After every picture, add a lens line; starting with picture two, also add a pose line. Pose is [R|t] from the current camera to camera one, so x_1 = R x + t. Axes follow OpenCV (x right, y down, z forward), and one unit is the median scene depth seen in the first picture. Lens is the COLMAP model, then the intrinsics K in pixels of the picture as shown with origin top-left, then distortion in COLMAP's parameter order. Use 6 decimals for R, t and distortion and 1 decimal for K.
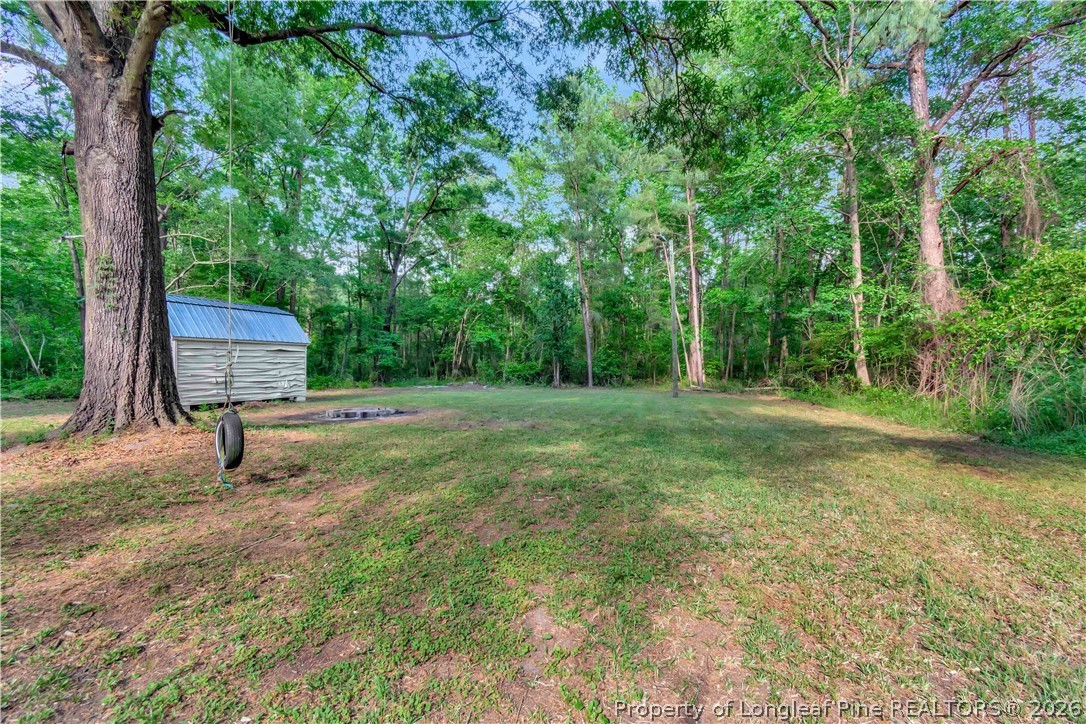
lens RADIAL K [[471.0, 0, 543.0], [0, 471.0, 362.0], [0, 0, 1]] dist [-0.001766, -0.000118]
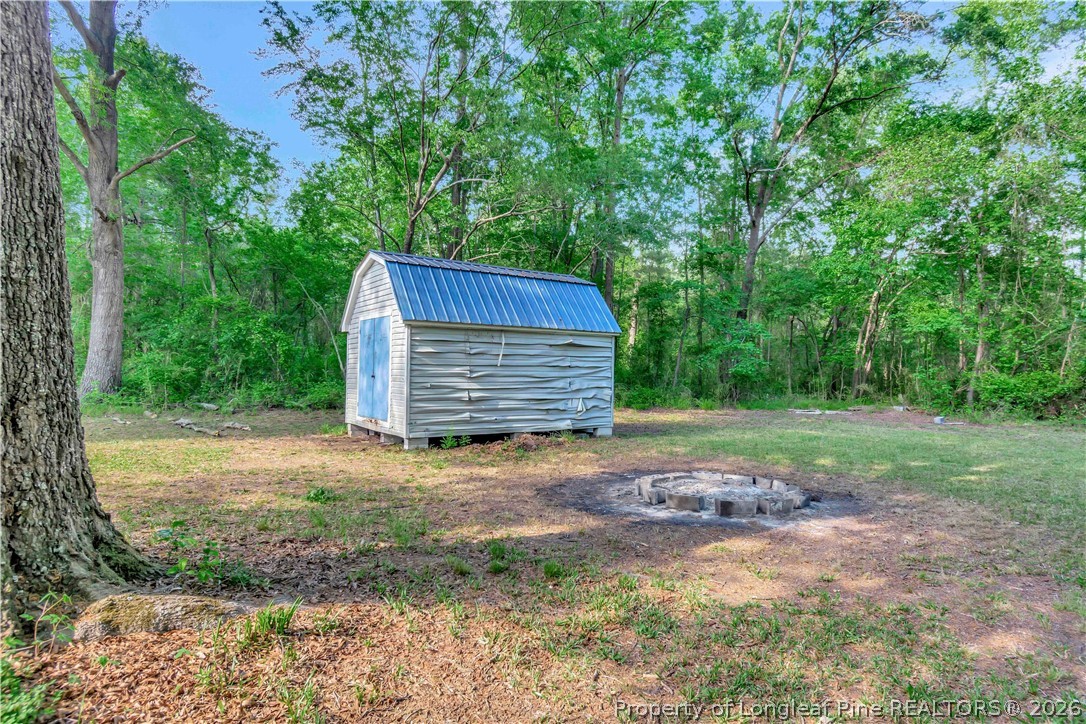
lens RADIAL K [[628.7, 0, 543.0], [0, 628.7, 362.0], [0, 0, 1]] dist [0.000557, 0.000103]
pose [[0.818183, 0.004908, -0.574938, -0.074559], [-0.011161, 0.999911, -0.007347, 0.000871], [0.574850, 0.012428, 0.818164, 0.178692]]
